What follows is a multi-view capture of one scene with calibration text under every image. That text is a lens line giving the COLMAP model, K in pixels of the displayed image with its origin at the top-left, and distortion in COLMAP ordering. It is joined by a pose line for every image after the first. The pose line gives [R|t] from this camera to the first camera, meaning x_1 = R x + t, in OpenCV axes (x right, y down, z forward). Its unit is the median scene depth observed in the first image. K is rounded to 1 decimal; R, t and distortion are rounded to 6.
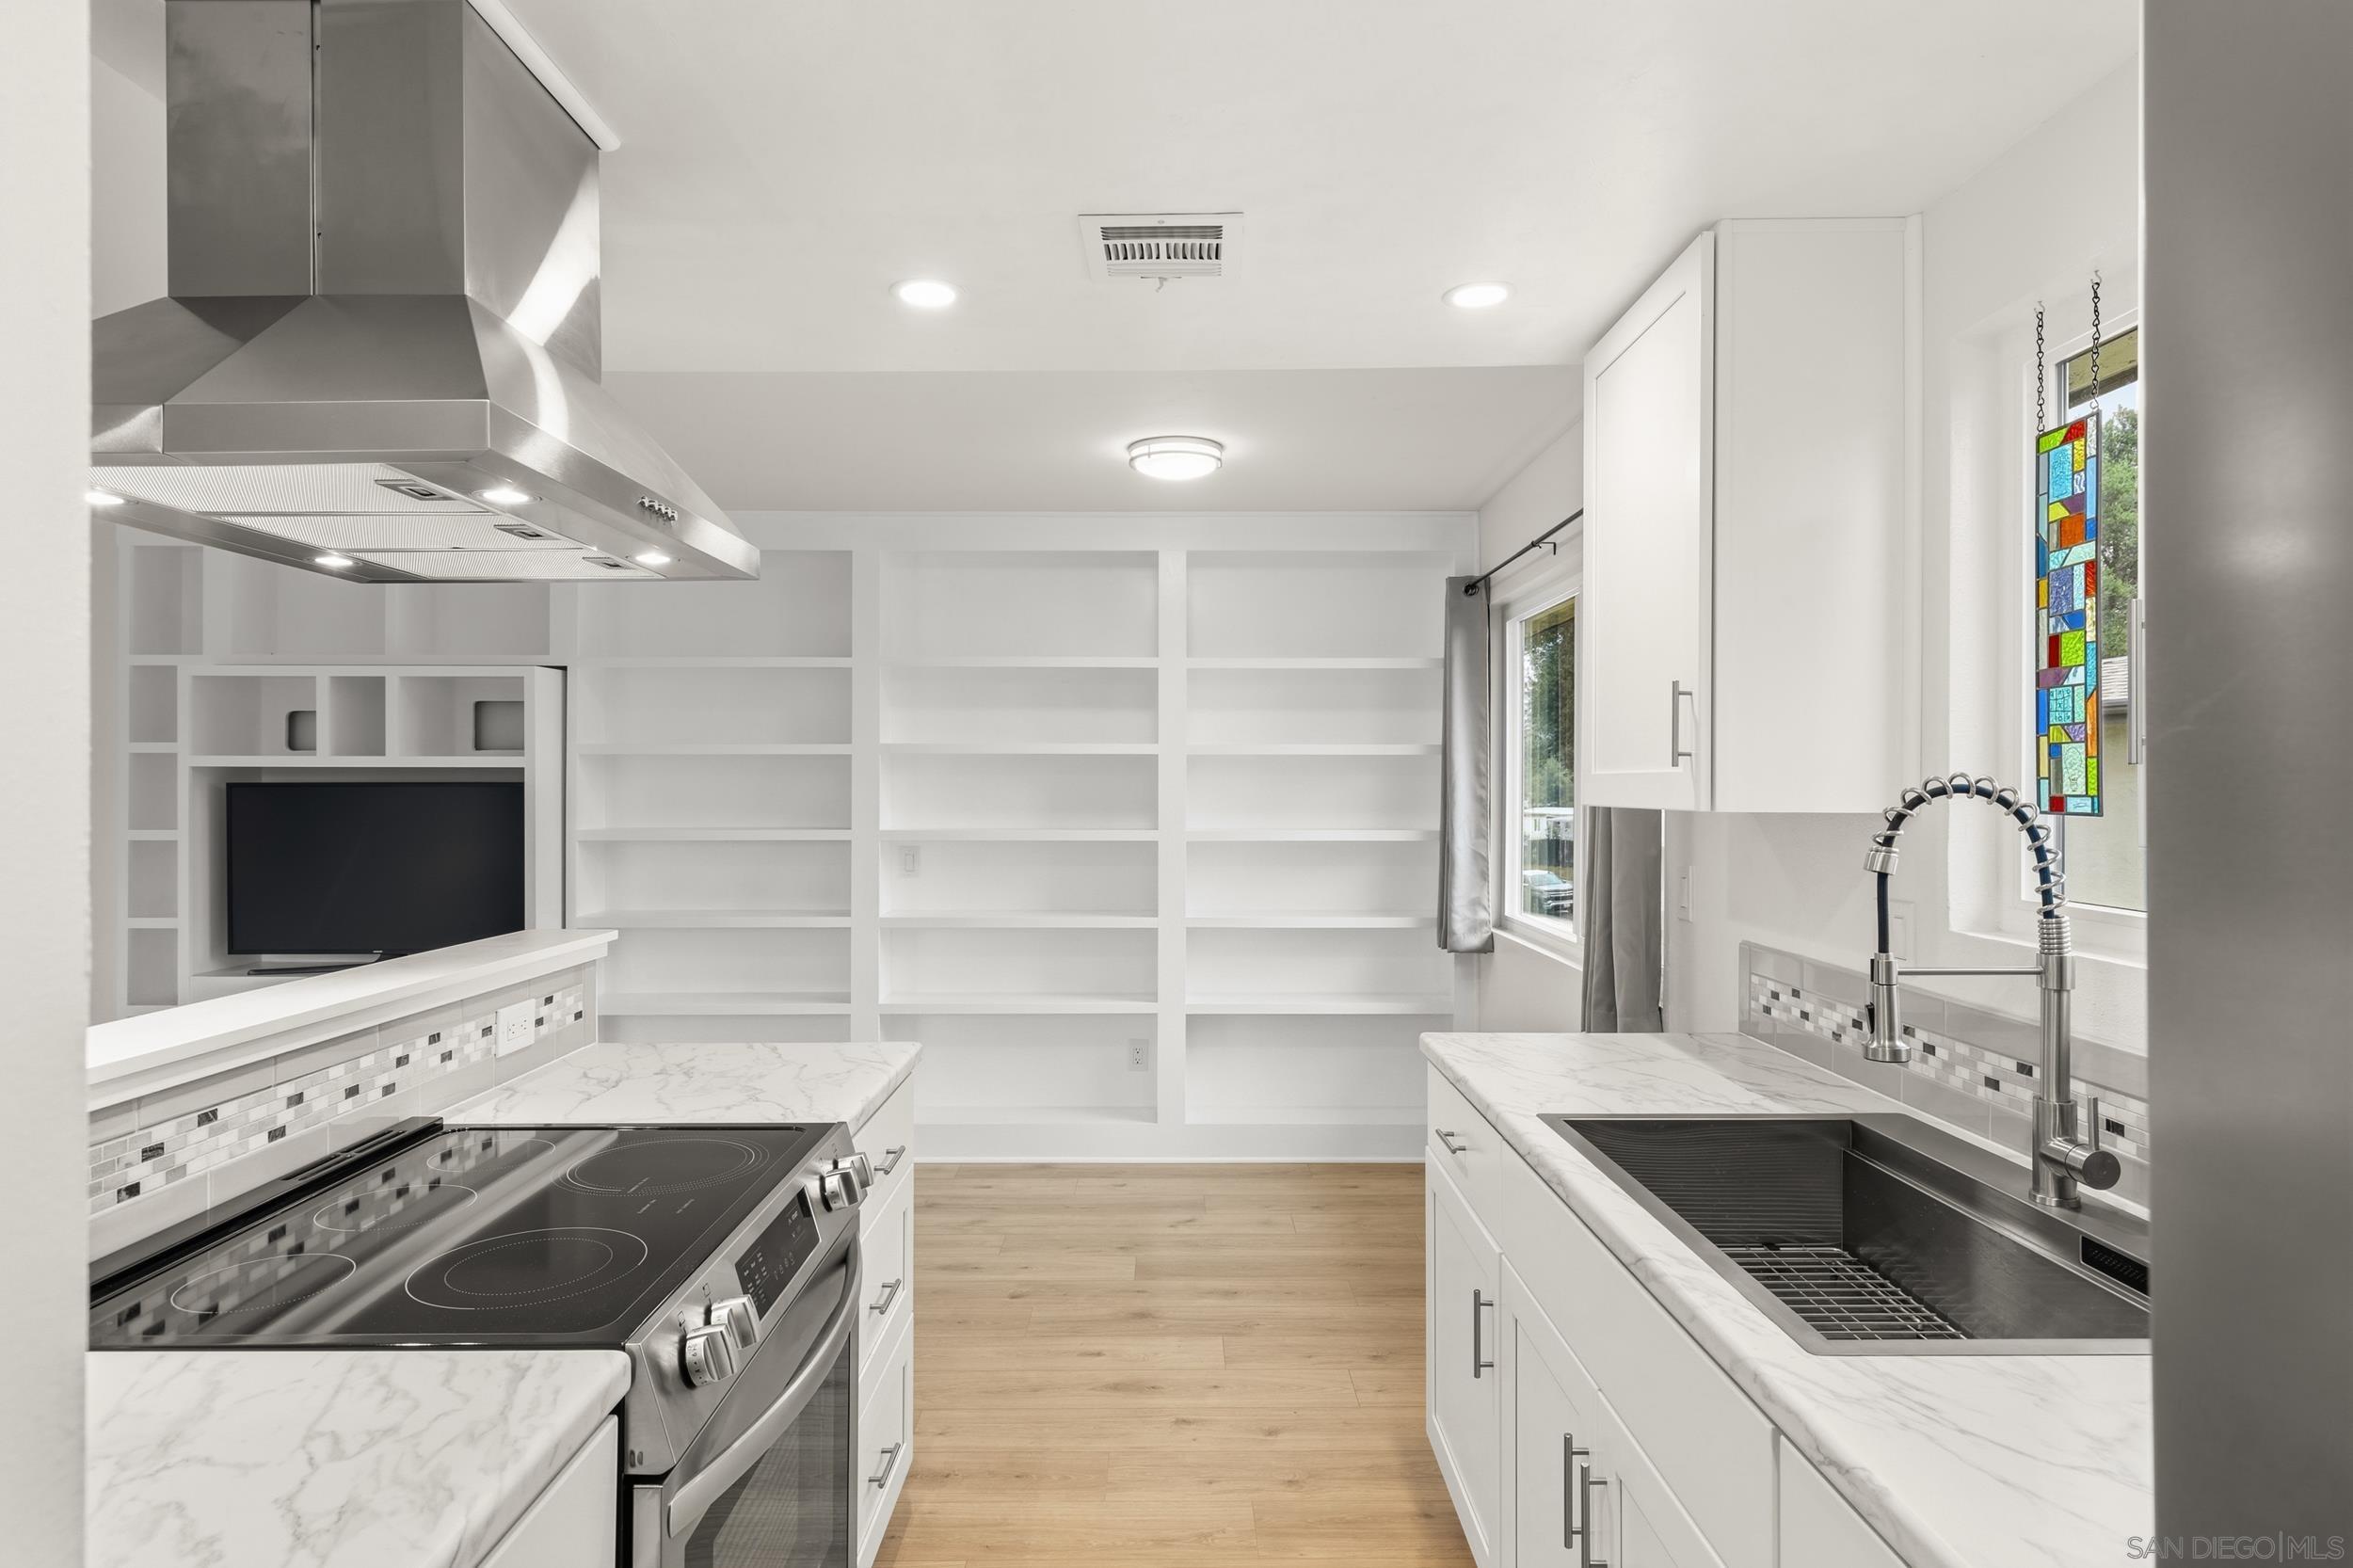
lens RADIAL K [[1331.6, 0, 1167.5], [0, 1331.6, 782.4], [0, 0, 1]] dist [0.023297, 0.002628]
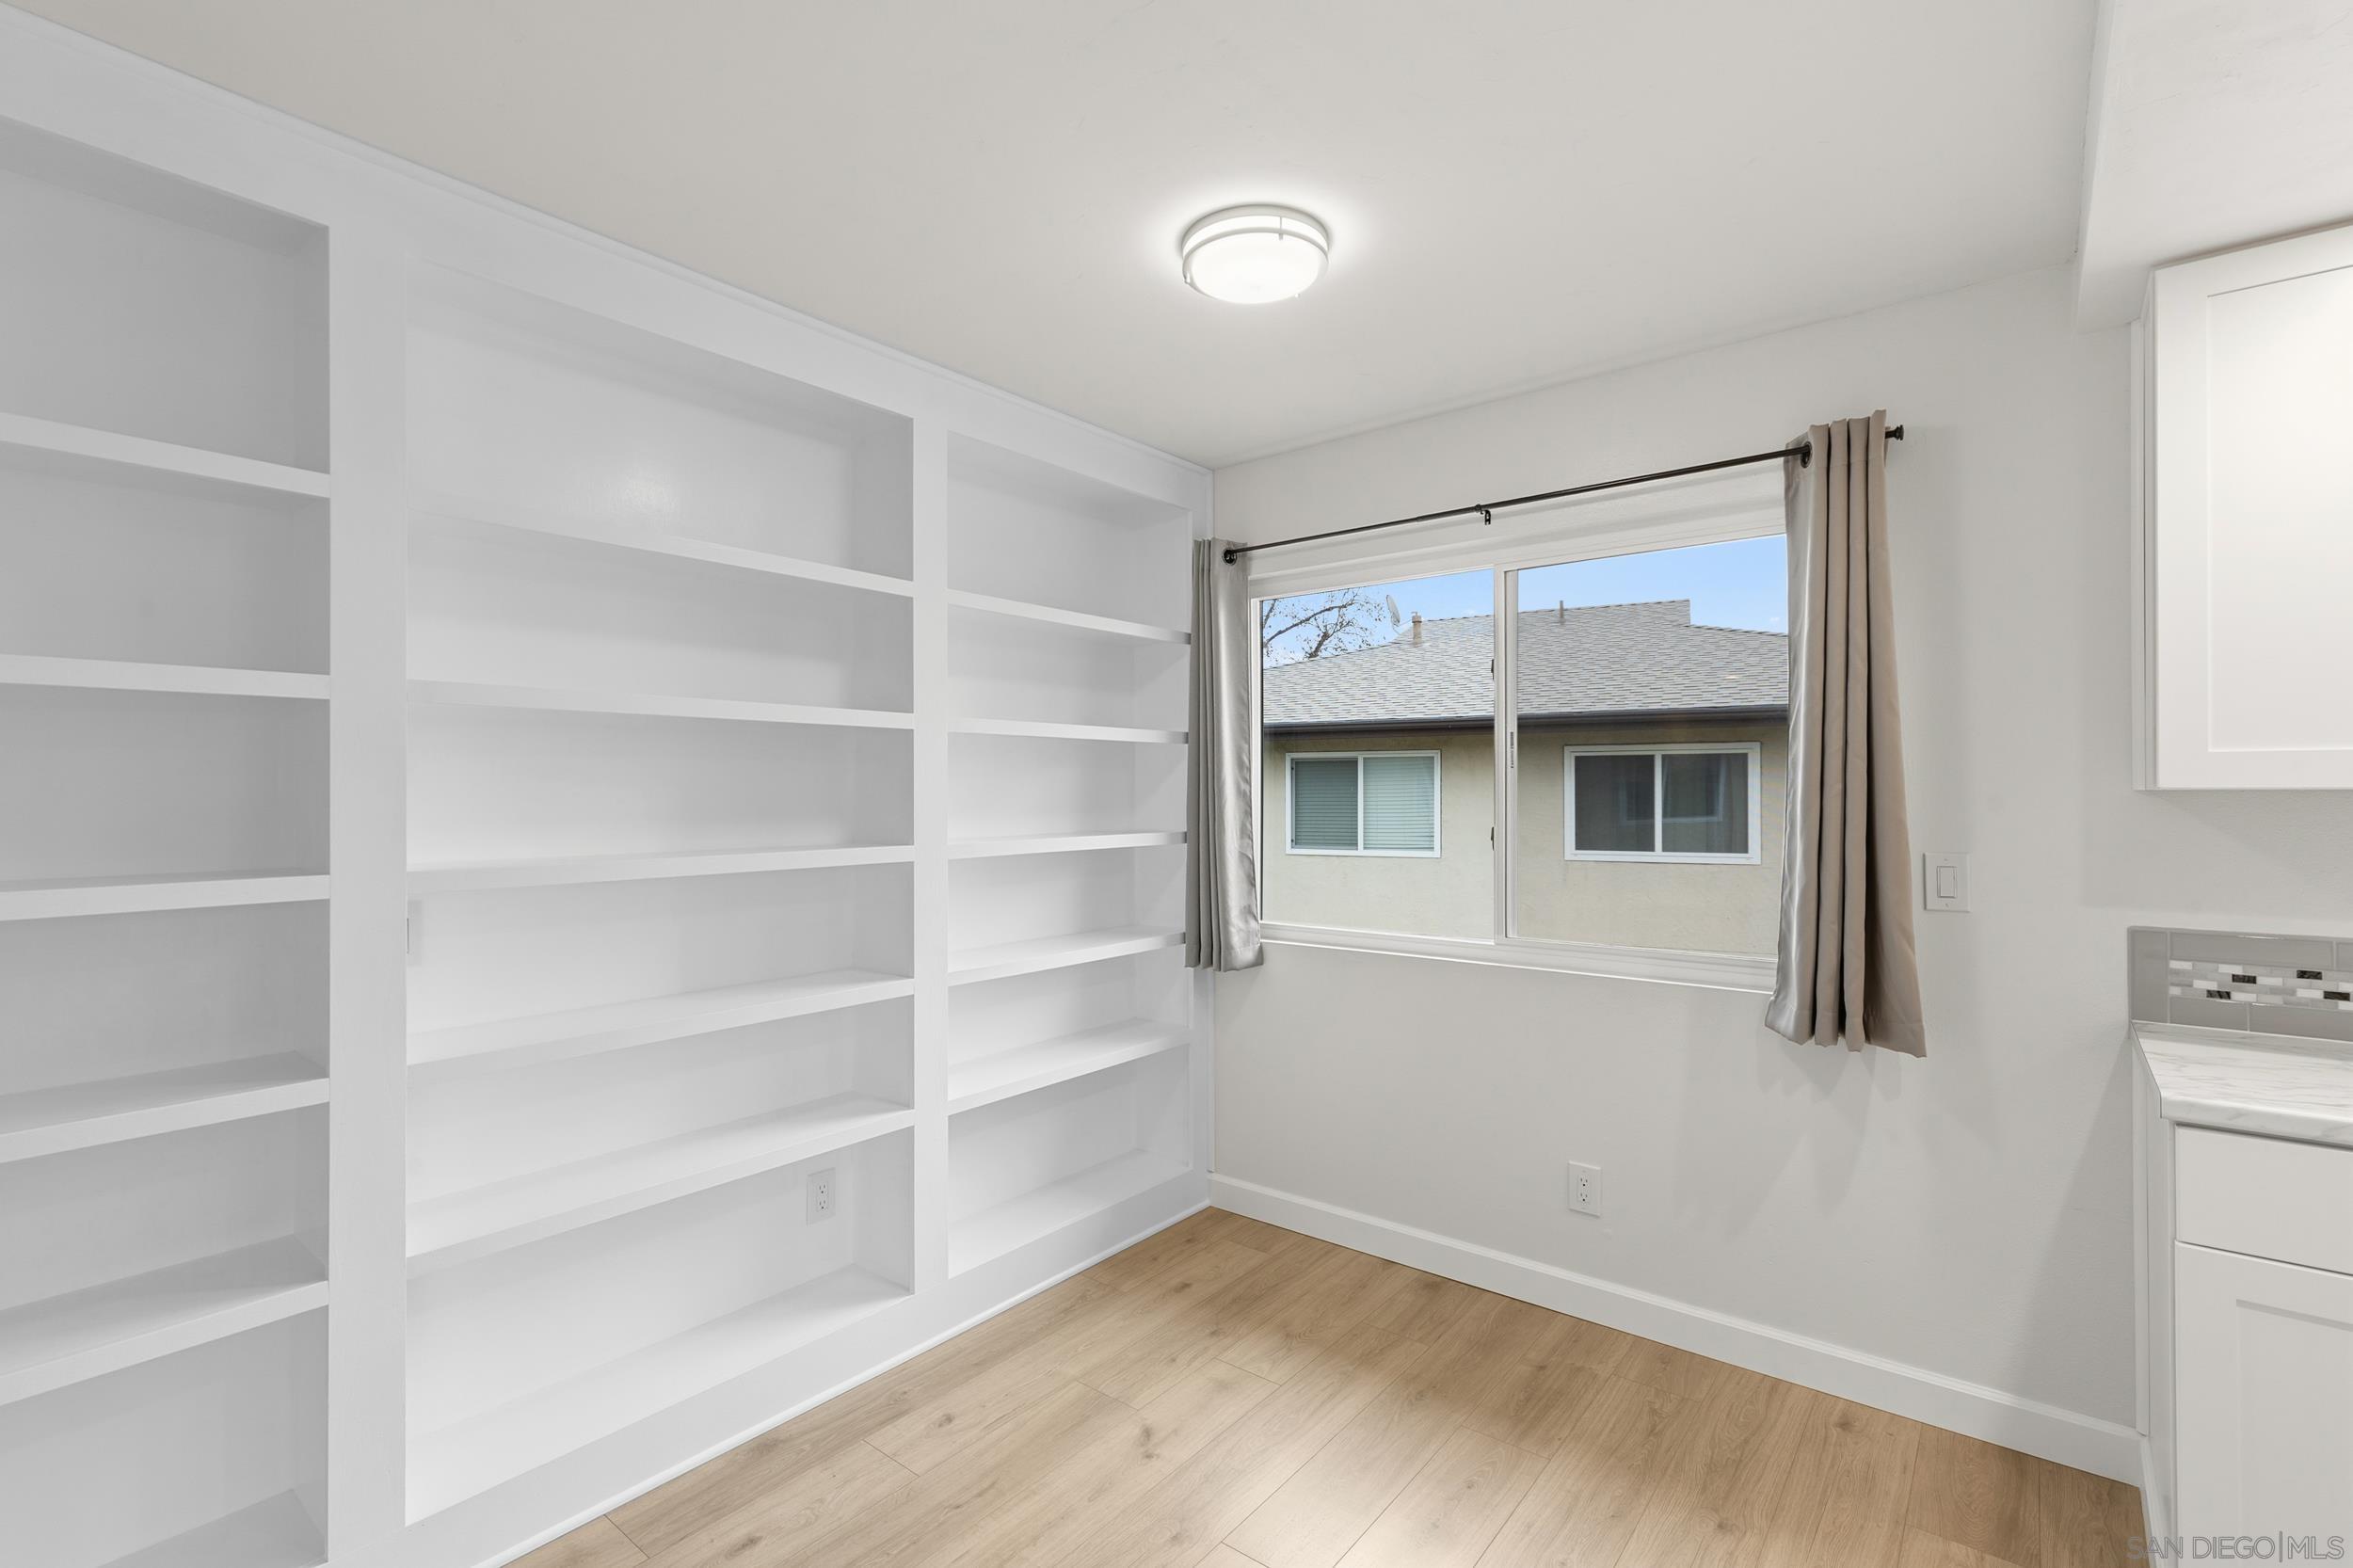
lens RADIAL K [[1068.9, 0, 1180.2], [0, 1068.9, 787.8], [0, 0, 1]] dist [0.007215, -0.002204]
pose [[0.622234, -0.000807, 0.782831, -0.695821], [0.003249, 0.999994, -0.001552, 0.018062], [-0.782824, 0.003509, 0.622233, 1.178562]]
